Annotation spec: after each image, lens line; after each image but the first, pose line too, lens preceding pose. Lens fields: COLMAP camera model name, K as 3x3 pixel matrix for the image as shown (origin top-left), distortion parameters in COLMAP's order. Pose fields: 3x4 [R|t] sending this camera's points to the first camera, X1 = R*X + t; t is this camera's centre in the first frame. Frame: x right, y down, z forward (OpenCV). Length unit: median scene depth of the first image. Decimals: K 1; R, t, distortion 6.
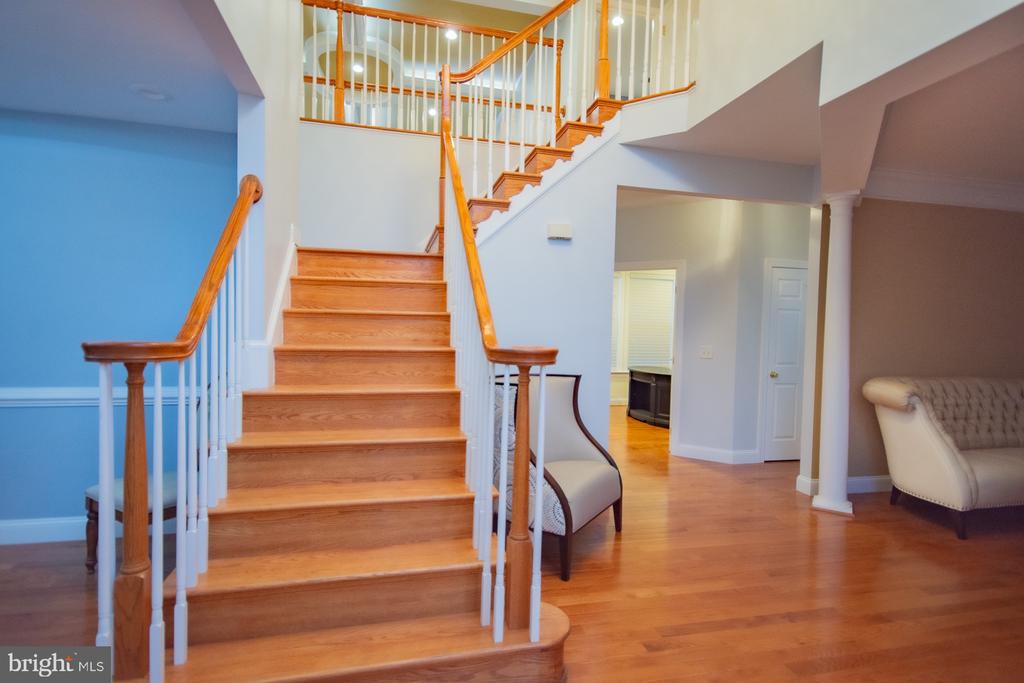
lens RADIAL K [[509.5, 0, 514.8], [0, 509.5, 337.4], [0, 0, 1]] dist [0.004476, 0.000452]
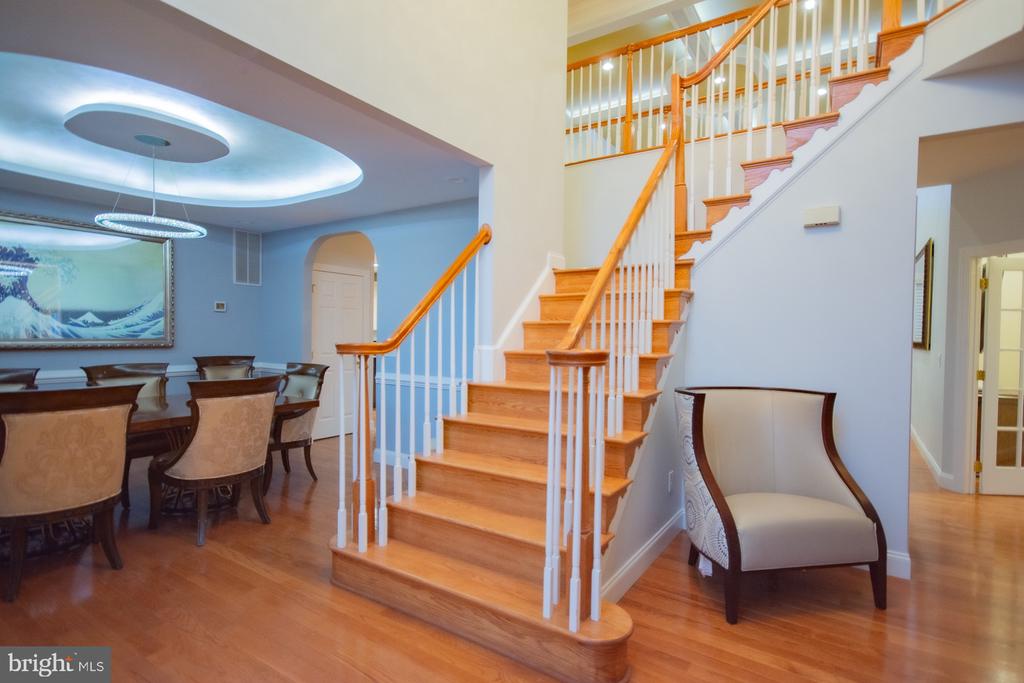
lens RADIAL K [[509.5, 0, 514.8], [0, 509.5, 337.4], [0, 0, 1]] dist [0.004476, 0.000452]
pose [[0.684343, -0.009587, -0.729097, 0.512026], [-0.009101, 0.999723, -0.021689, 0.011964], [0.729104, 0.021478, 0.684066, 0.129752]]
